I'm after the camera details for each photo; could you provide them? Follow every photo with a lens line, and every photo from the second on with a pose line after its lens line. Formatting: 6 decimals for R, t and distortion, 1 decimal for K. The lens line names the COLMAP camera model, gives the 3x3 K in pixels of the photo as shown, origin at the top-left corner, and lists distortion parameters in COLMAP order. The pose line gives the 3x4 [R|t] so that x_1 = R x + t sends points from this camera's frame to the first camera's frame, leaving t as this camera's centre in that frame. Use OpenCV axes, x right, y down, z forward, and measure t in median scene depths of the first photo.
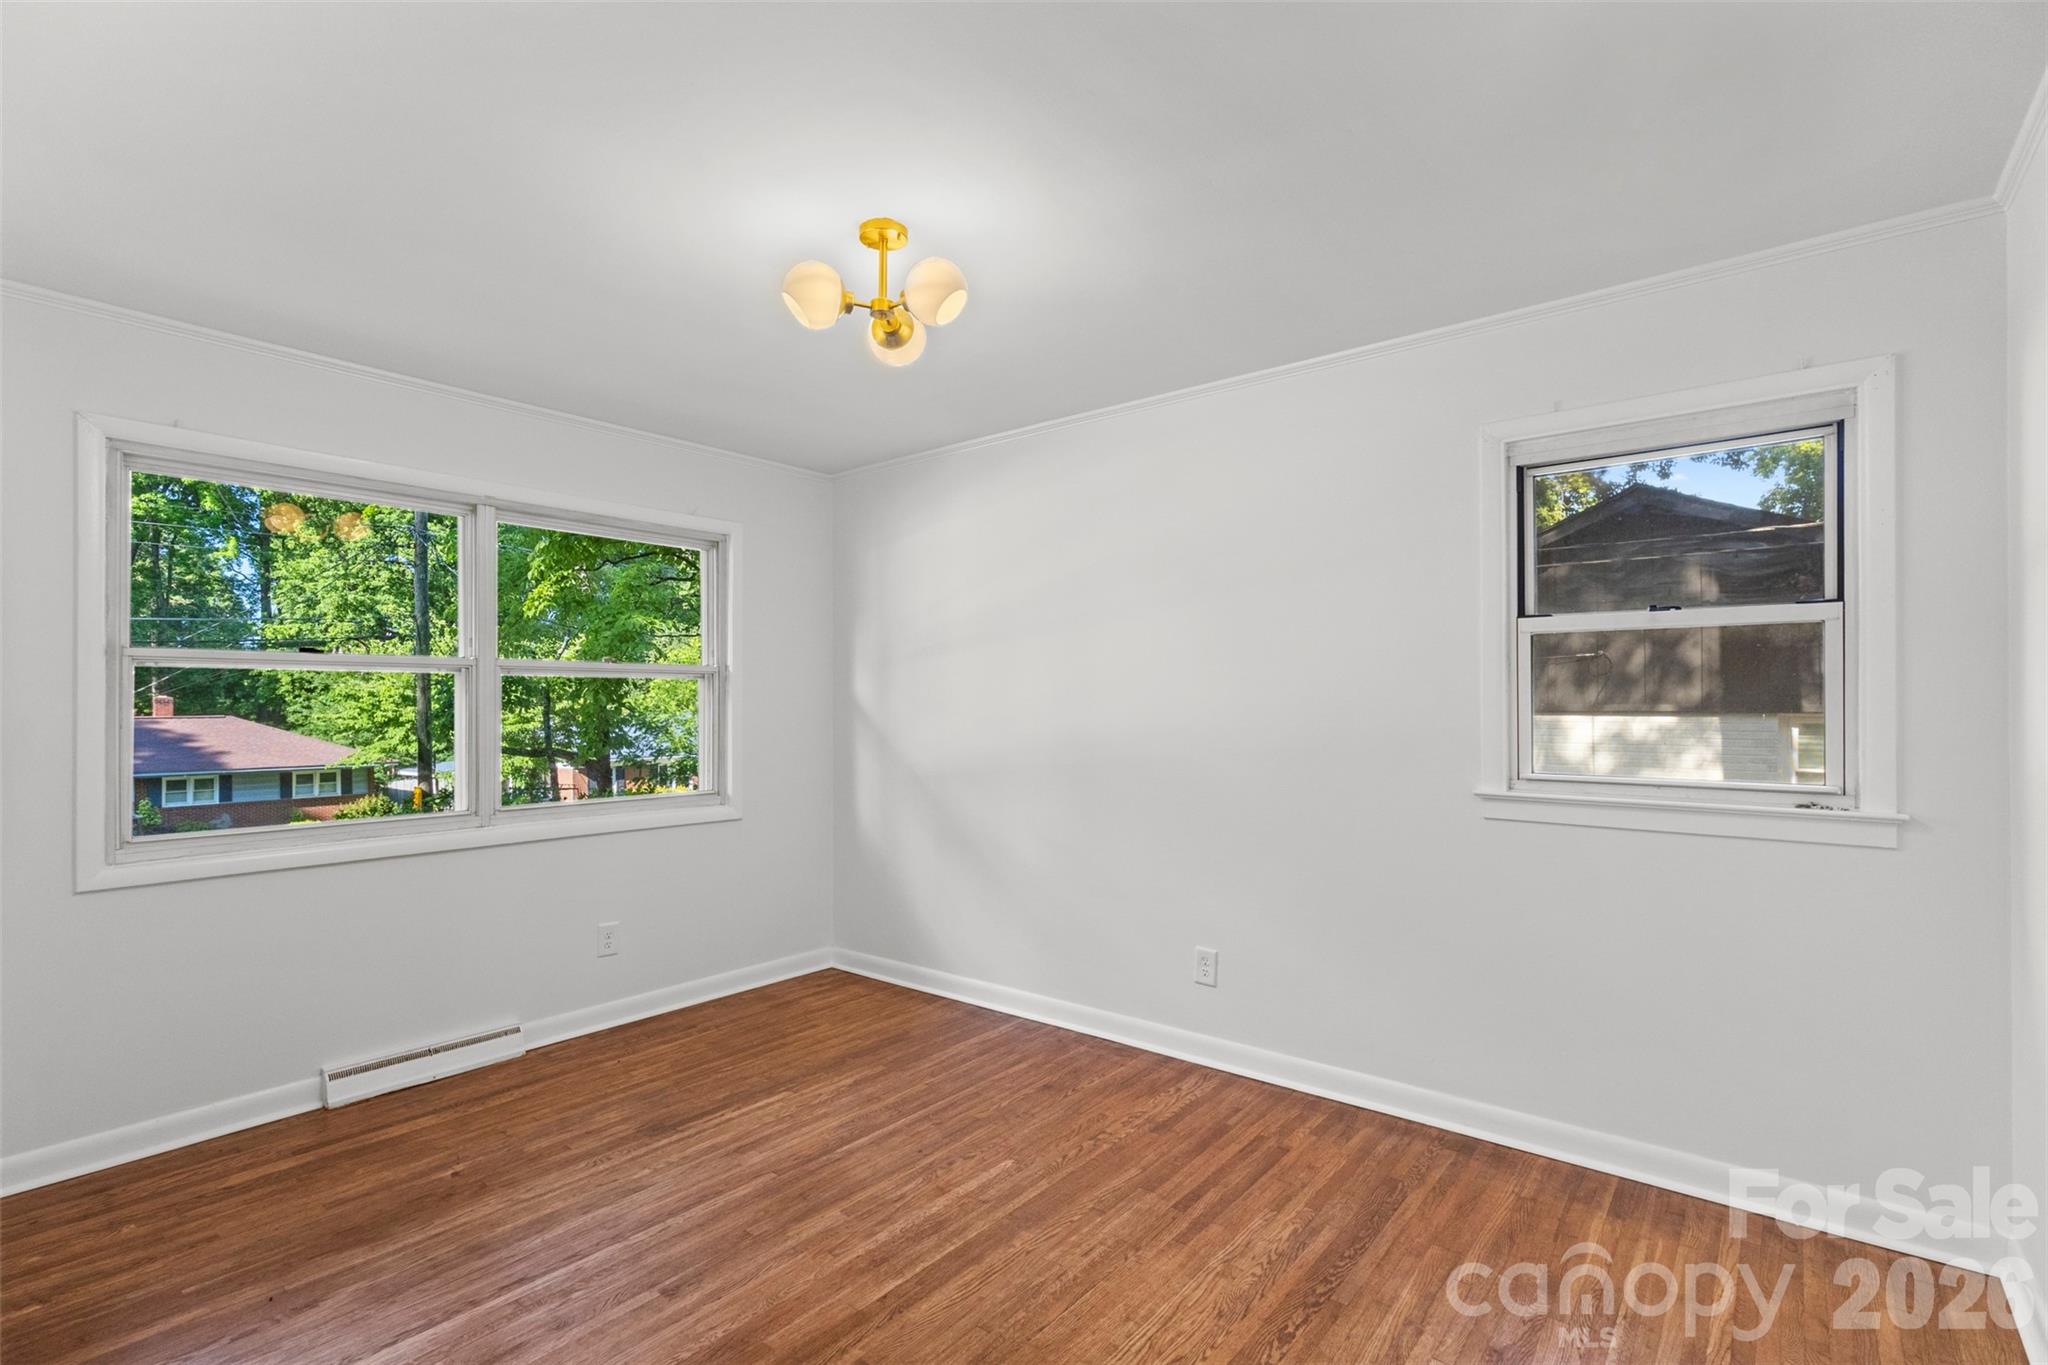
lens RADIAL K [[949.0, 0, 1013.1], [0, 949.0, 691.8], [0, 0, 1]] dist [0.004194, -0.000767]
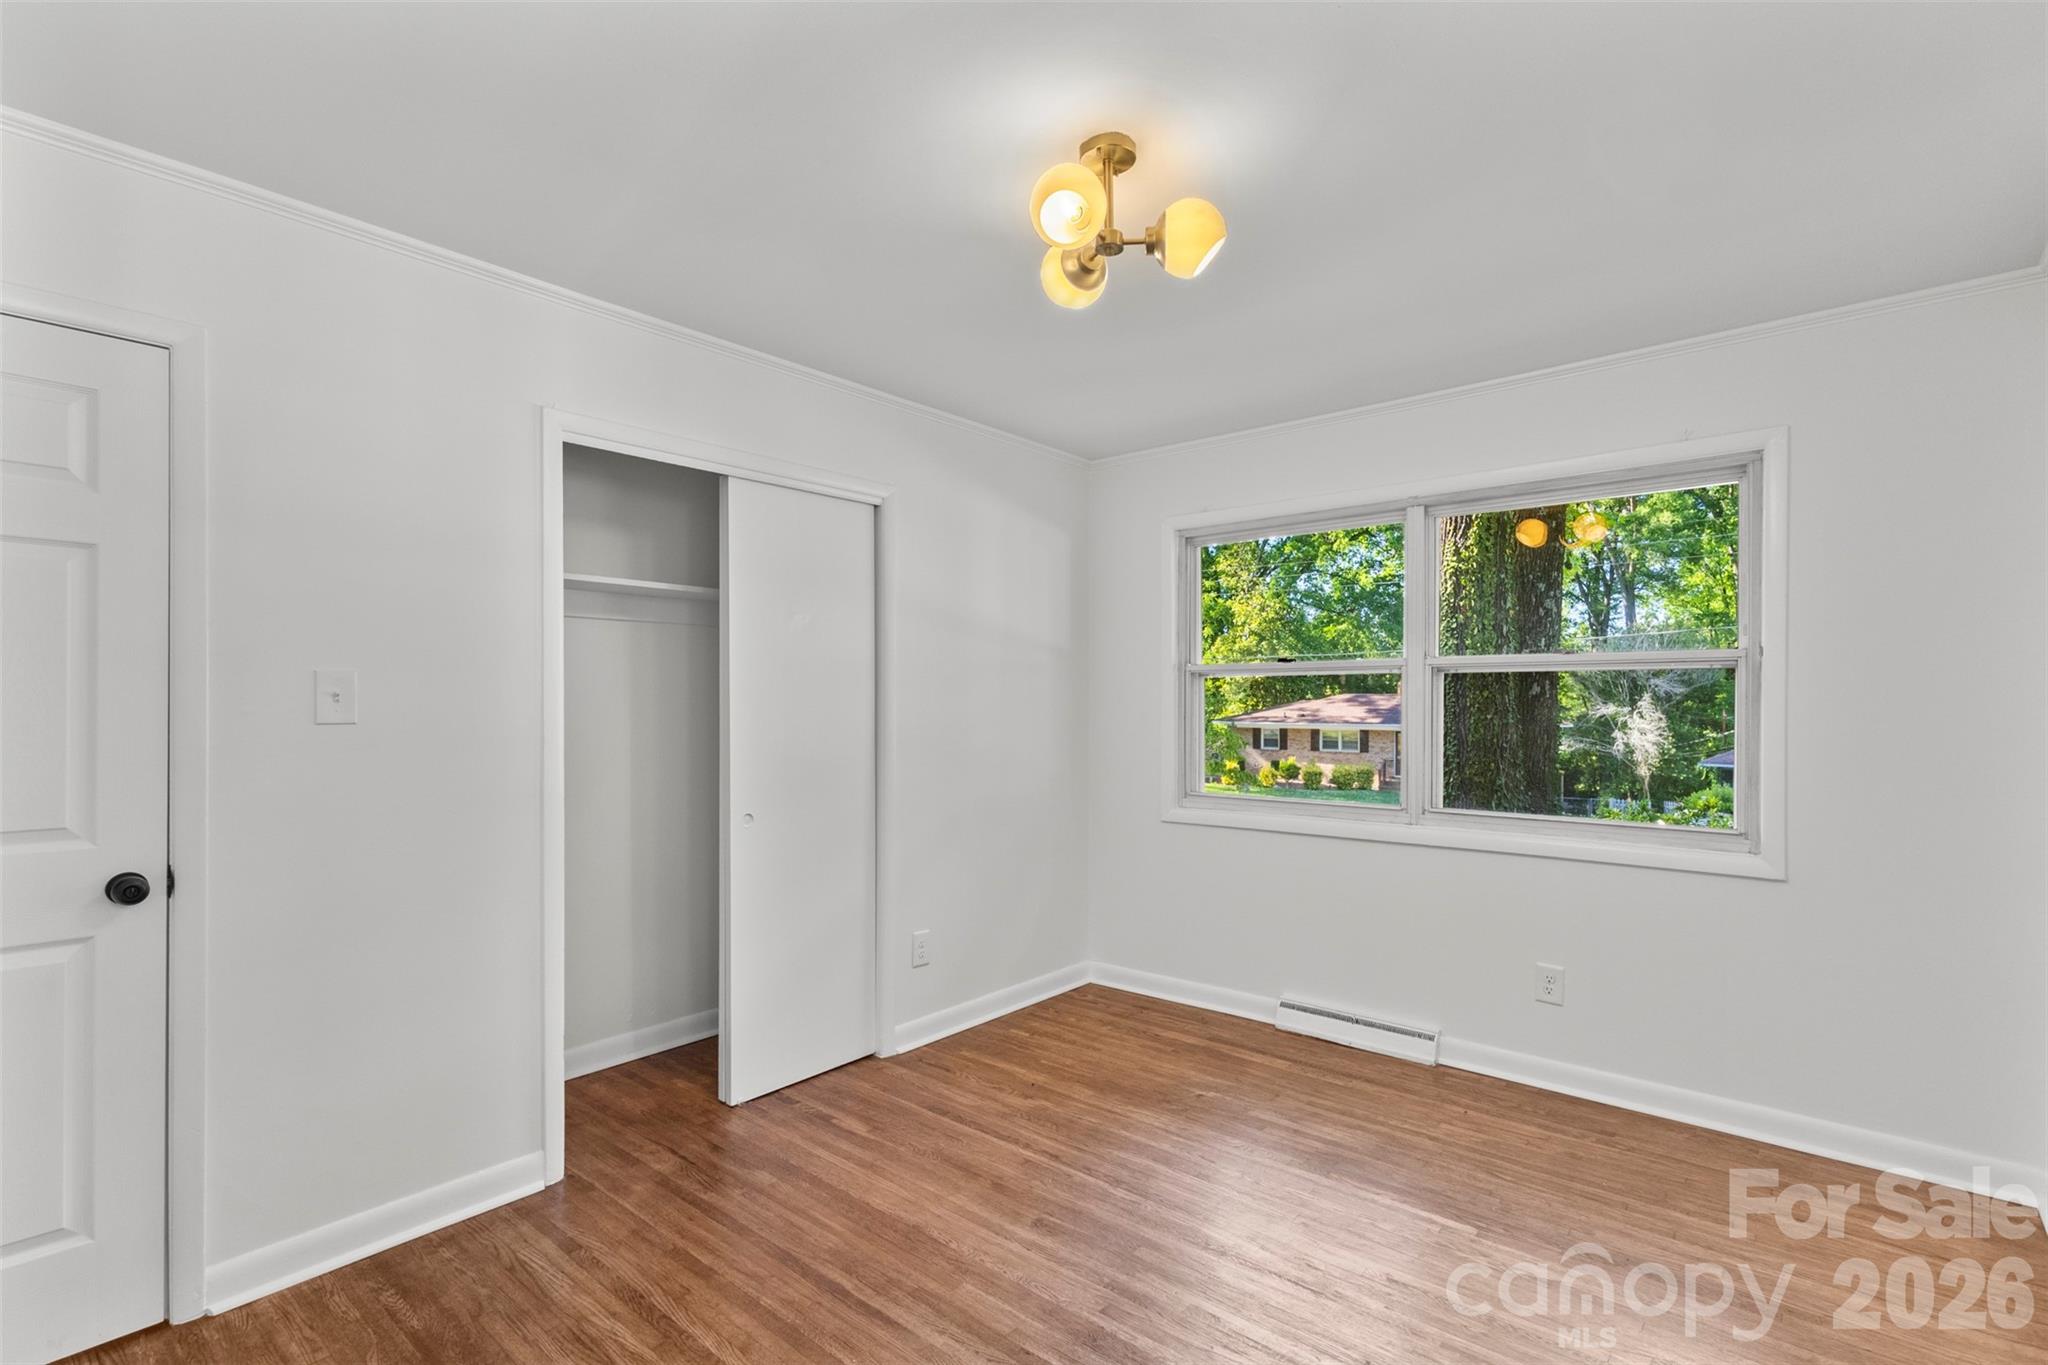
lens RADIAL K [[949.0, 0, 1013.0], [0, 949.0, 693.2], [0, 0, 1]] dist [0.004194, -0.000767]
pose [[-0.028267, -0.006086, -0.999582, 0.499518], [0.015628, 0.999857, -0.006529, 0.002065], [0.999478, -0.015806, -0.028168, 0.646226]]
